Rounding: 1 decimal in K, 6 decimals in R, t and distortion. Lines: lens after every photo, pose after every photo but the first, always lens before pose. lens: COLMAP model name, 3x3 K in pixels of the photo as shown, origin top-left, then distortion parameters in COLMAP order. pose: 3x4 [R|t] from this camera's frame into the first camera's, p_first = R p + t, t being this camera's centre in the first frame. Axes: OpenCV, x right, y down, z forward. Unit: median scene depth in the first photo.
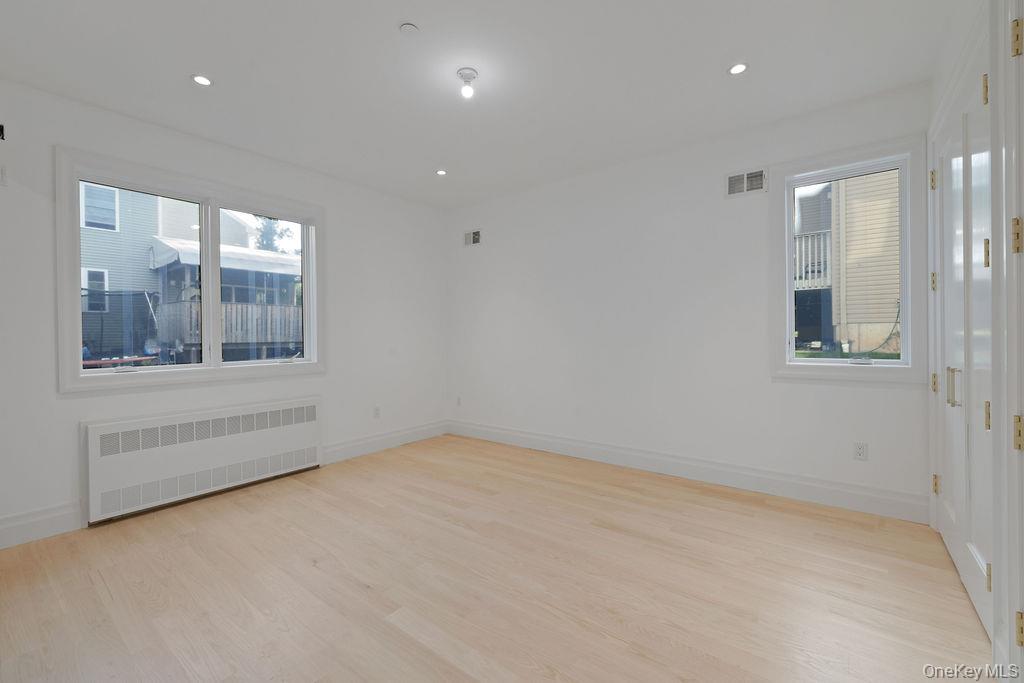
lens RADIAL K [[423.0, 0, 507.5], [0, 423.0, 336.2], [0, 0, 1]] dist [-0.001273, -0.000209]
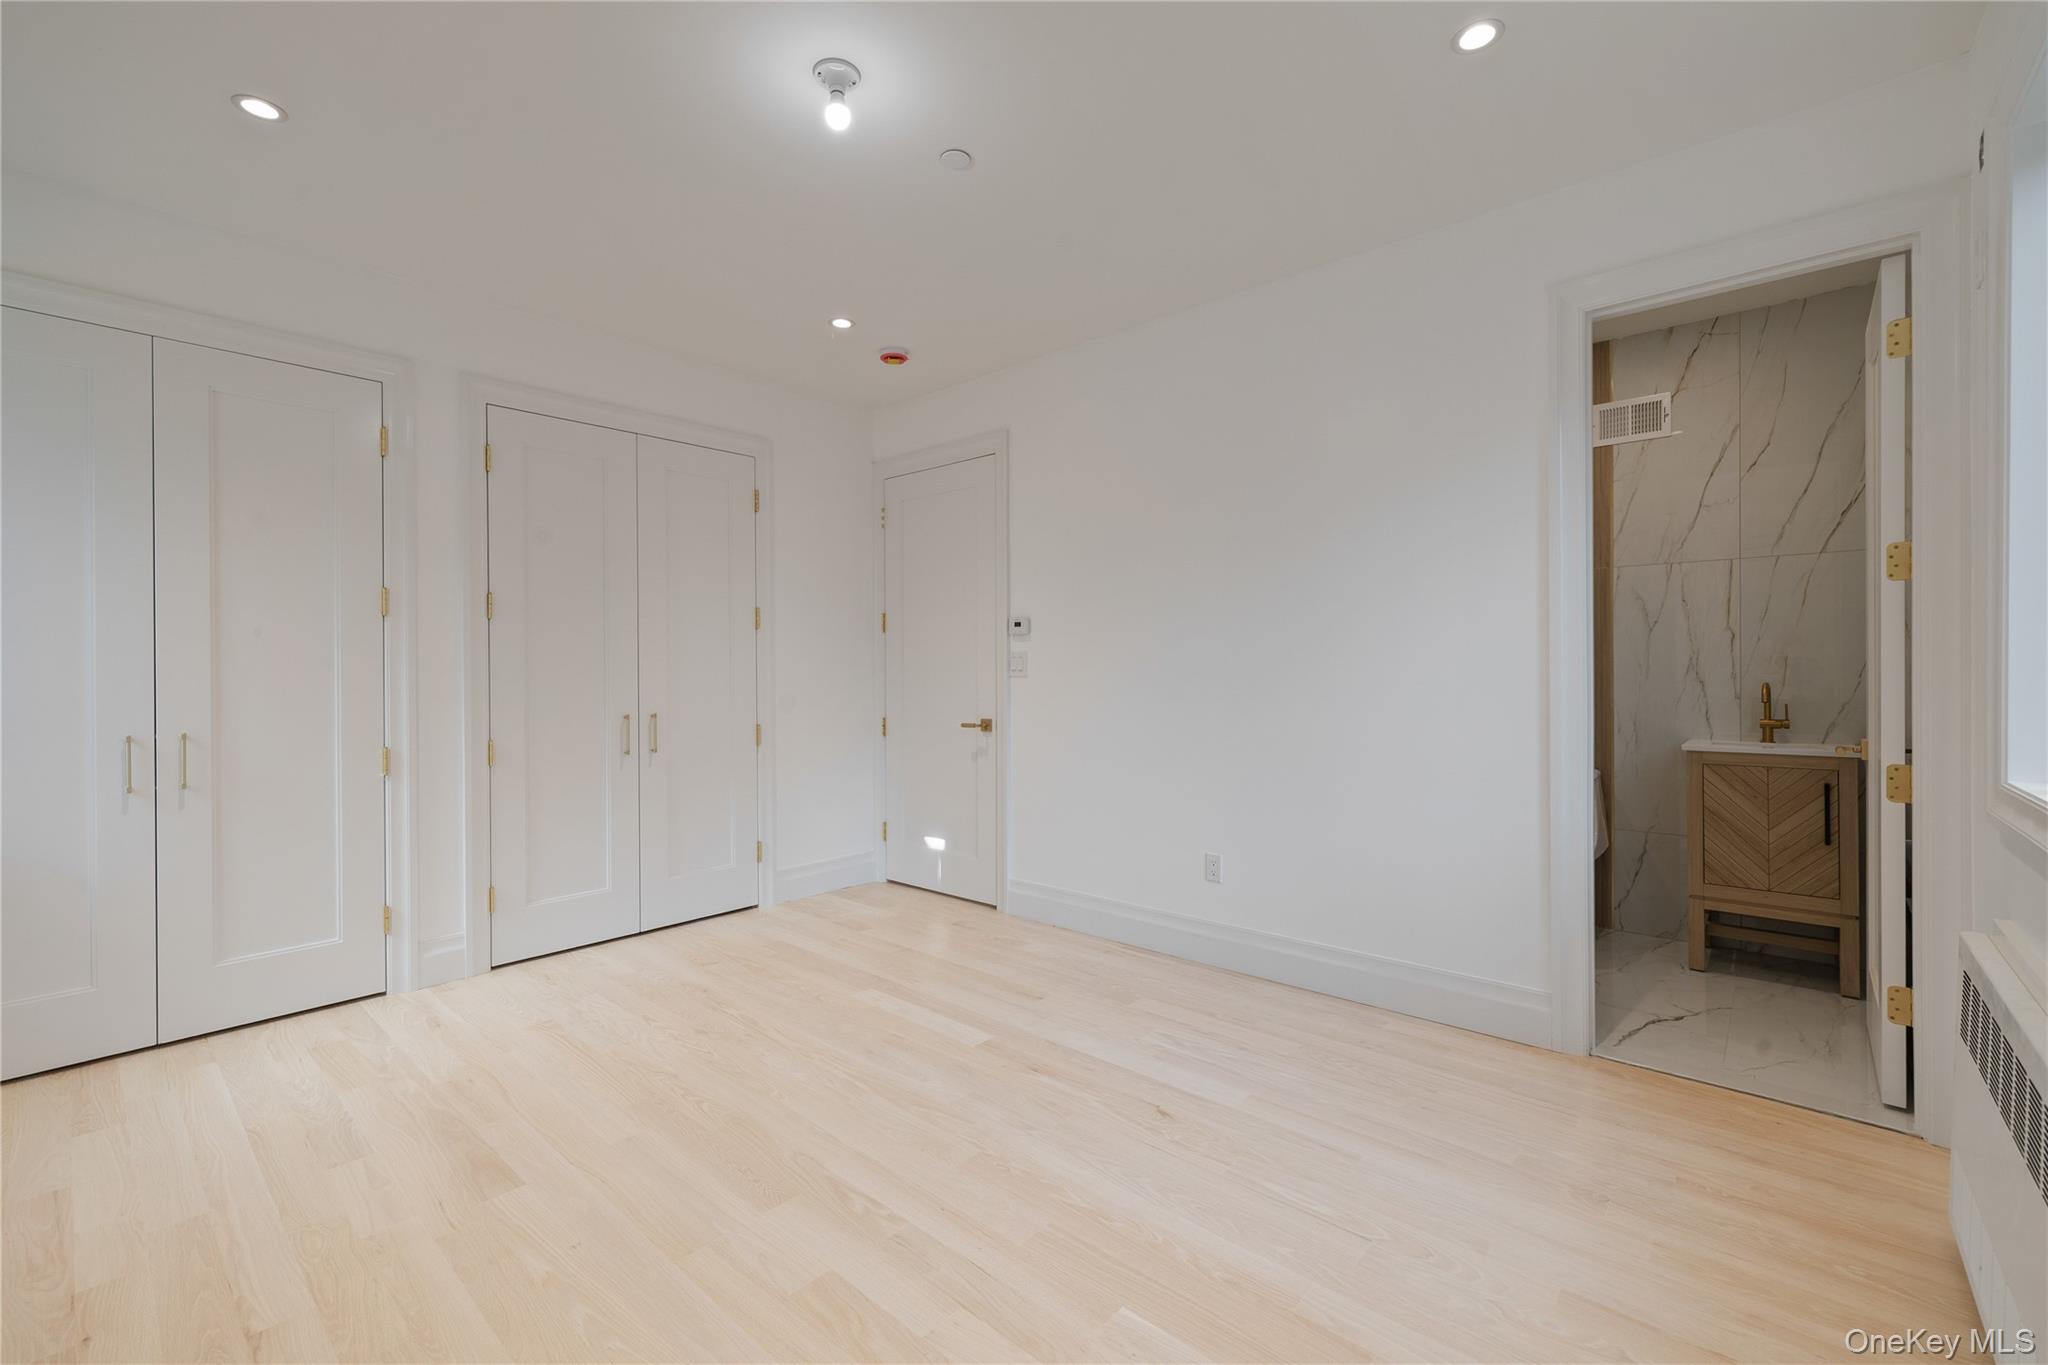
lens RADIAL K [[845.9, 0, 1015.1], [0, 845.9, 671.9], [0, 0, 1]] dist [-0.001273, -0.000209]
pose [[-0.998010, 0.016589, 0.060828, -0.320579], [0.017050, 0.999830, 0.007068, -0.009243], [-0.060700, 0.008091, -0.998123, 1.866831]]
